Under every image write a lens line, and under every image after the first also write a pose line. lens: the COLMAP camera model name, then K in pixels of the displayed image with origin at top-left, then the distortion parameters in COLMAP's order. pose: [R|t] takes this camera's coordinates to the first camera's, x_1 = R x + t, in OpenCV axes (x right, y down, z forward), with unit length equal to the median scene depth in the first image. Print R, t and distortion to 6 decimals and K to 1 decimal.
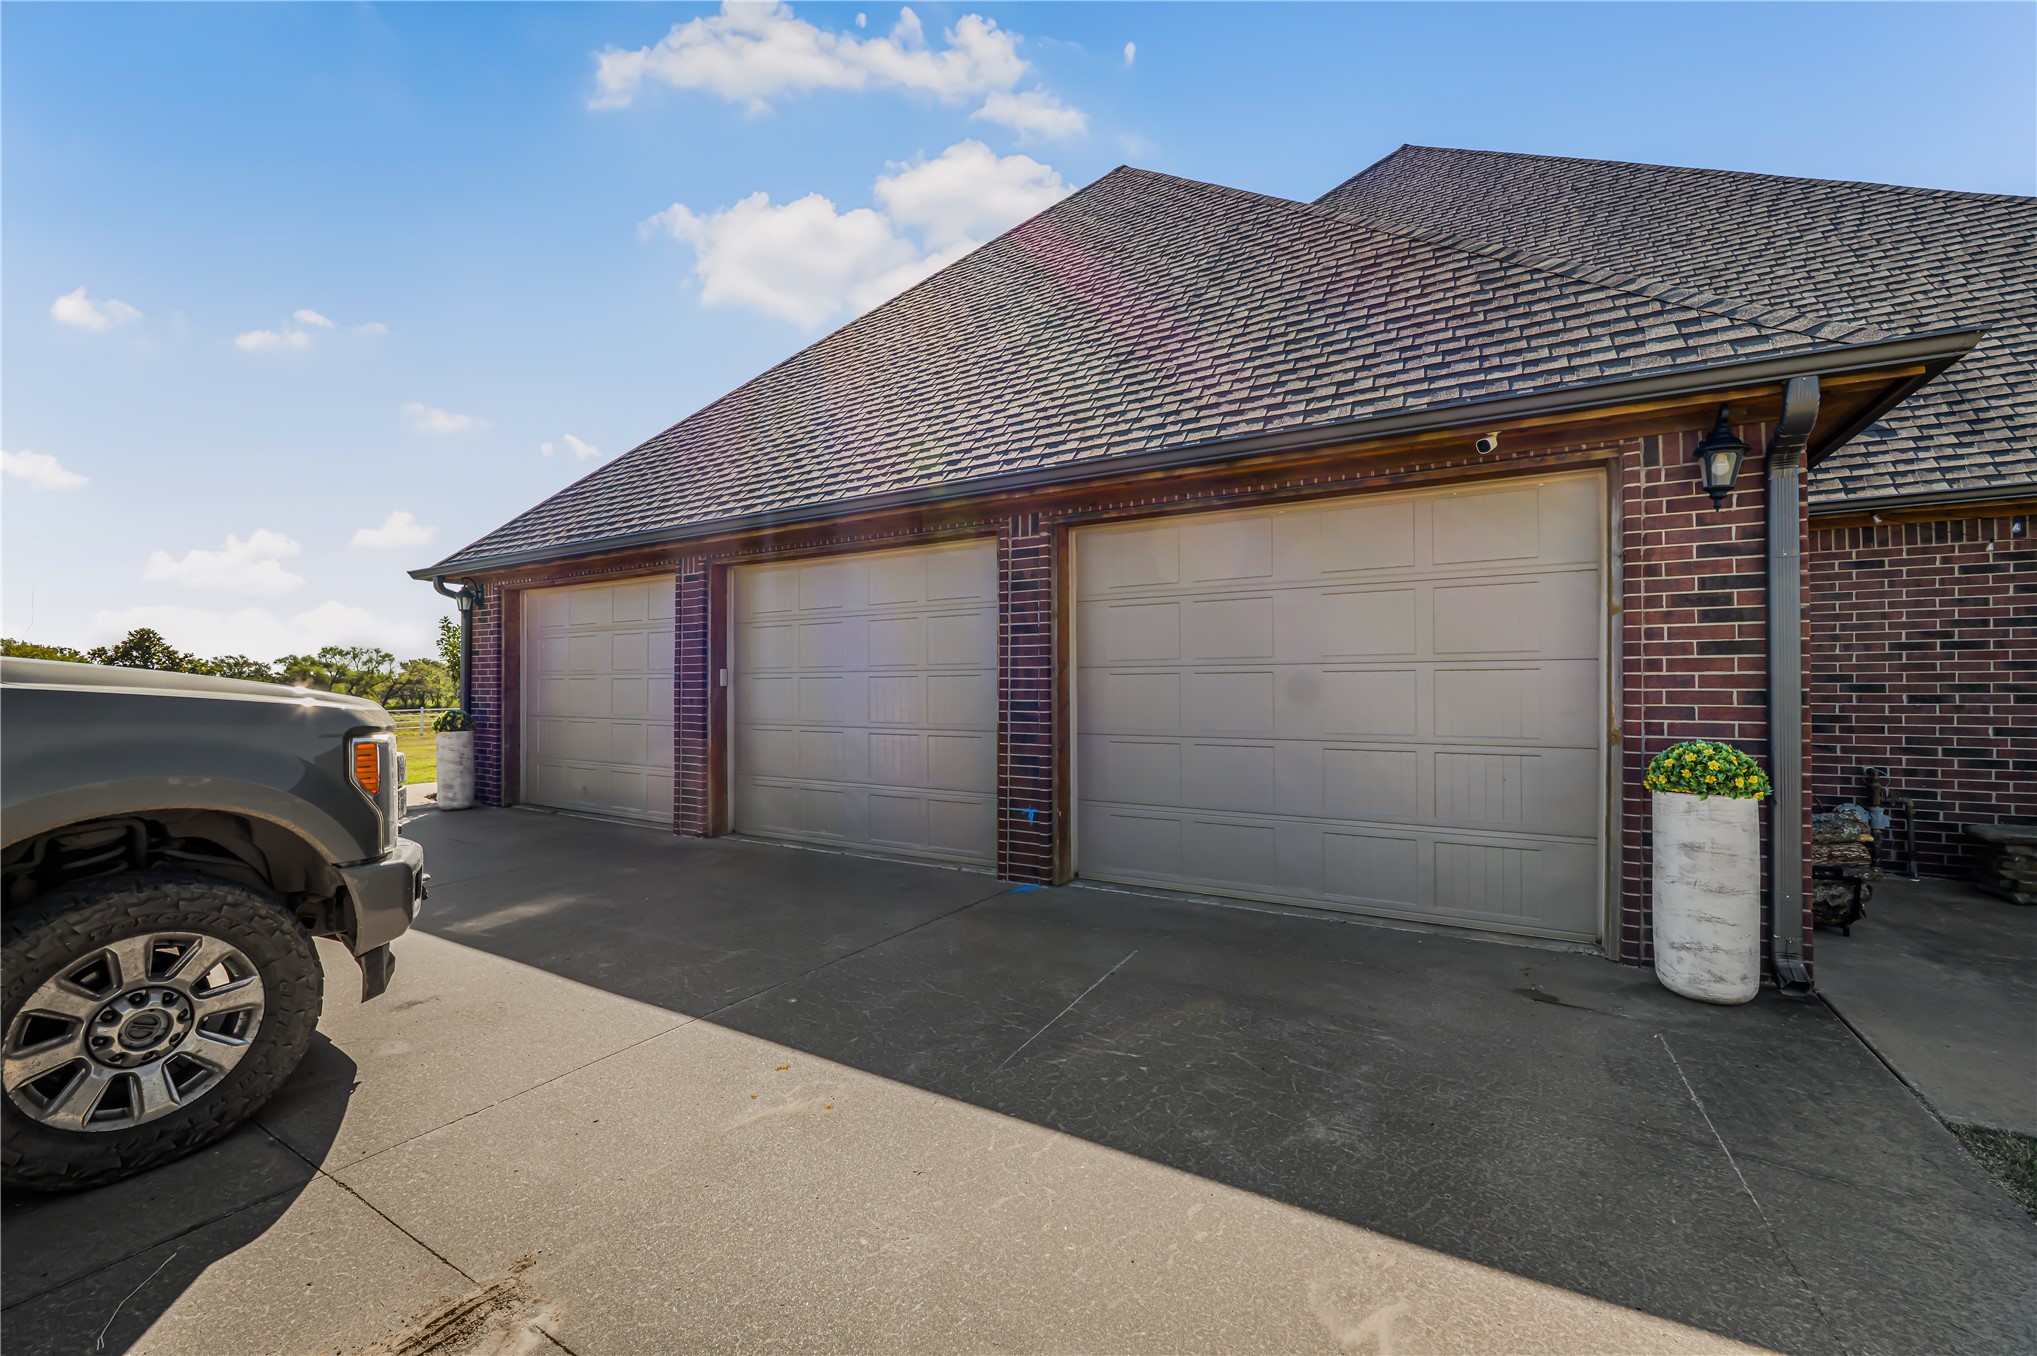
lens RADIAL K [[819.4, 0, 1022.9], [0, 819.4, 686.9], [0, 0, 1]] dist [-0.010755, -0.000183]
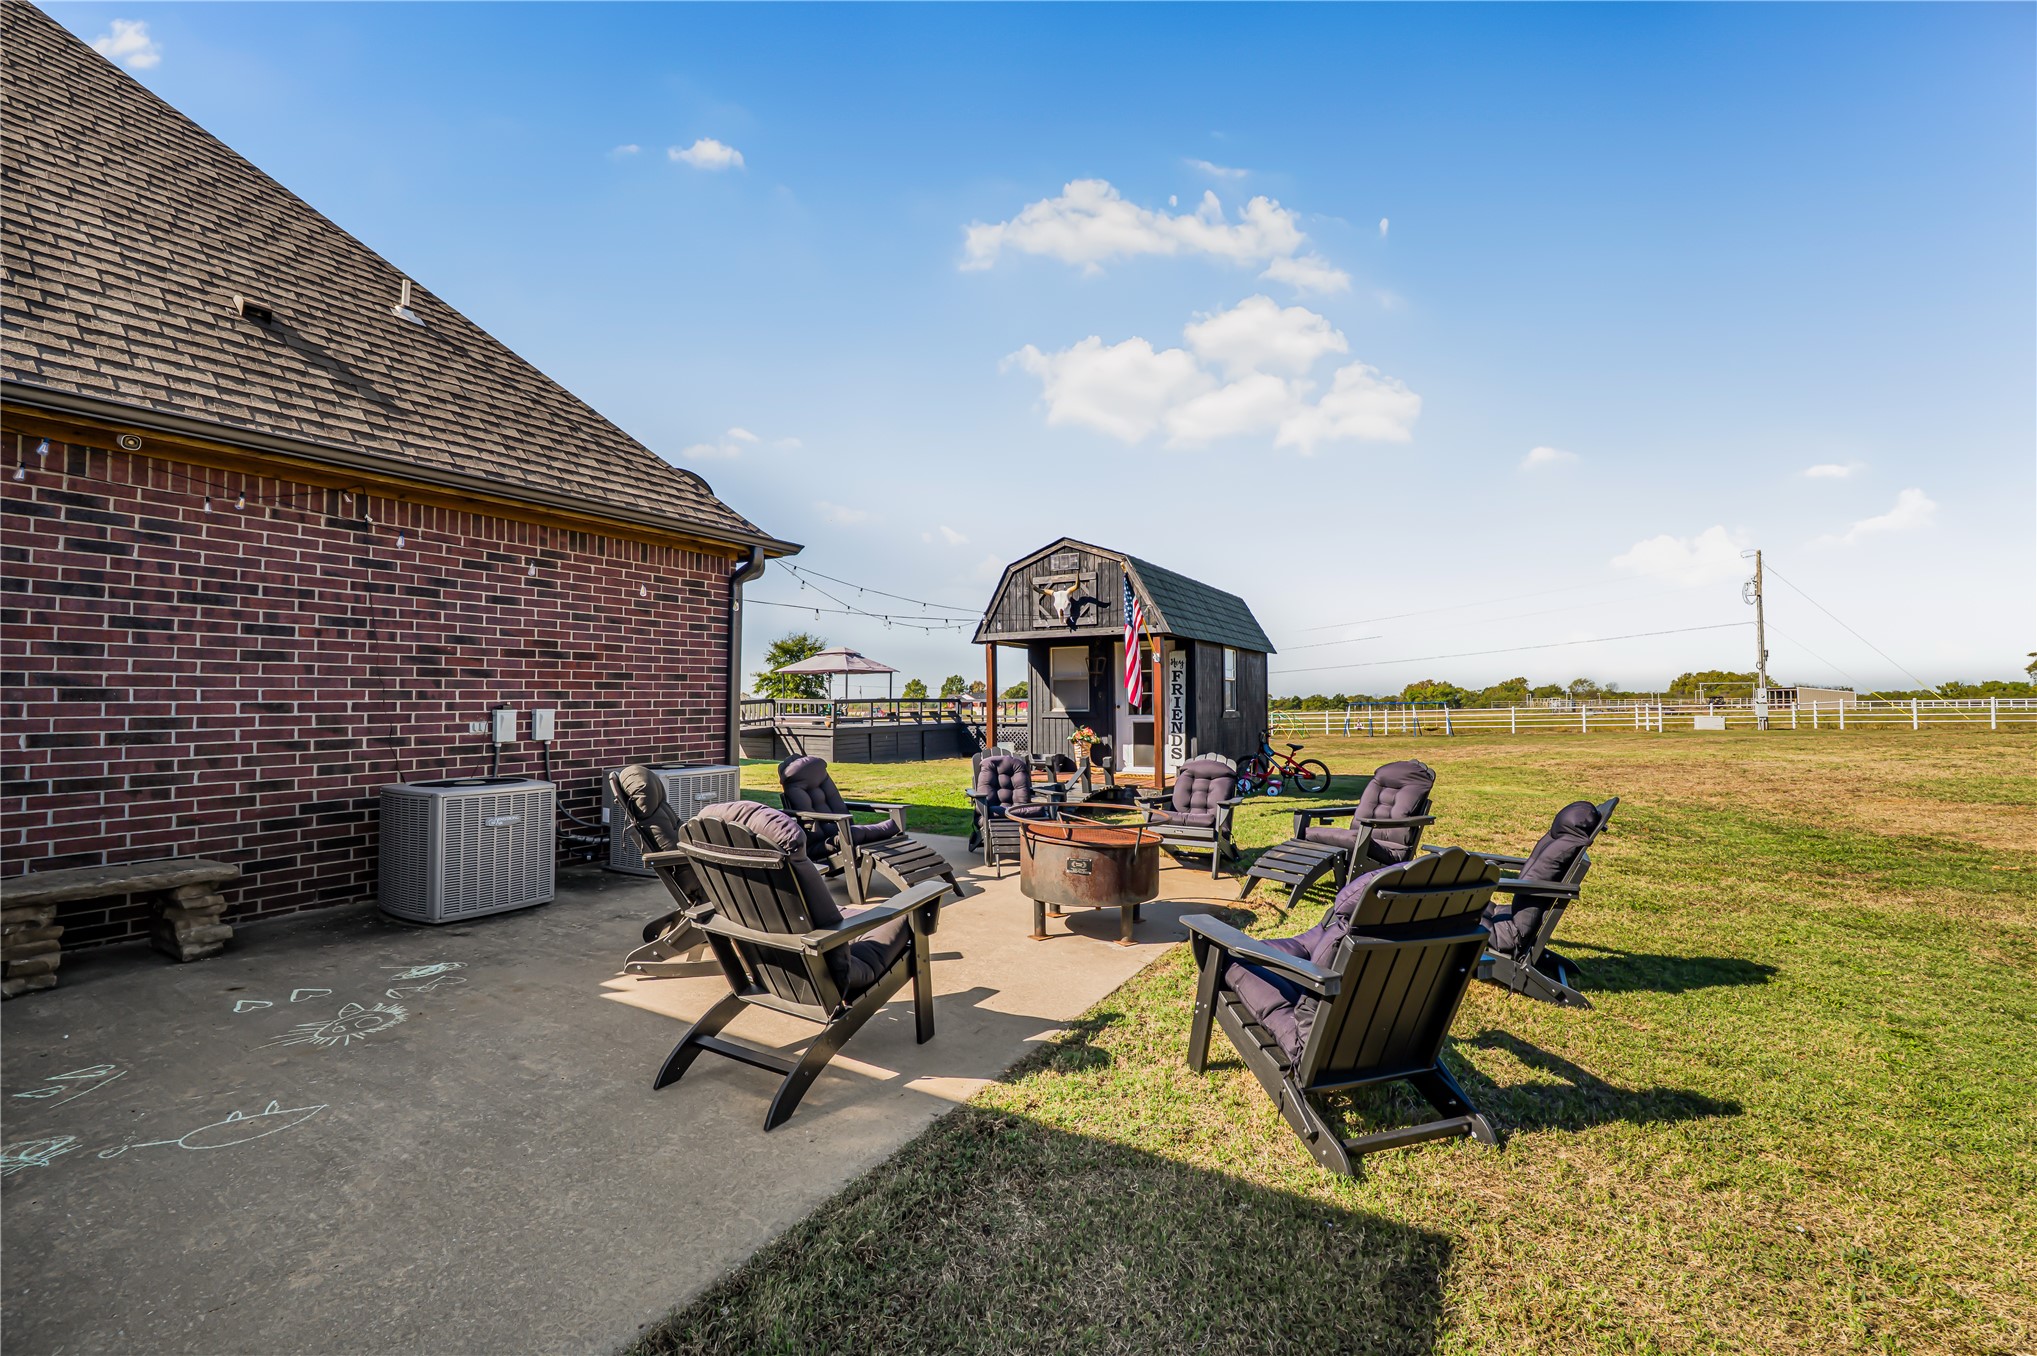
lens RADIAL K [[842.0, 0, 1001.4], [0, 842.0, 674.6], [0, 0, 1]] dist [-0.013371, 0.000306]
pose [[0.010250, 0.029529, 0.999511, 0.472496], [-0.006307, 0.999546, -0.029465, 0.012675], [-0.999928, -0.006002, 0.010432, 0.141798]]
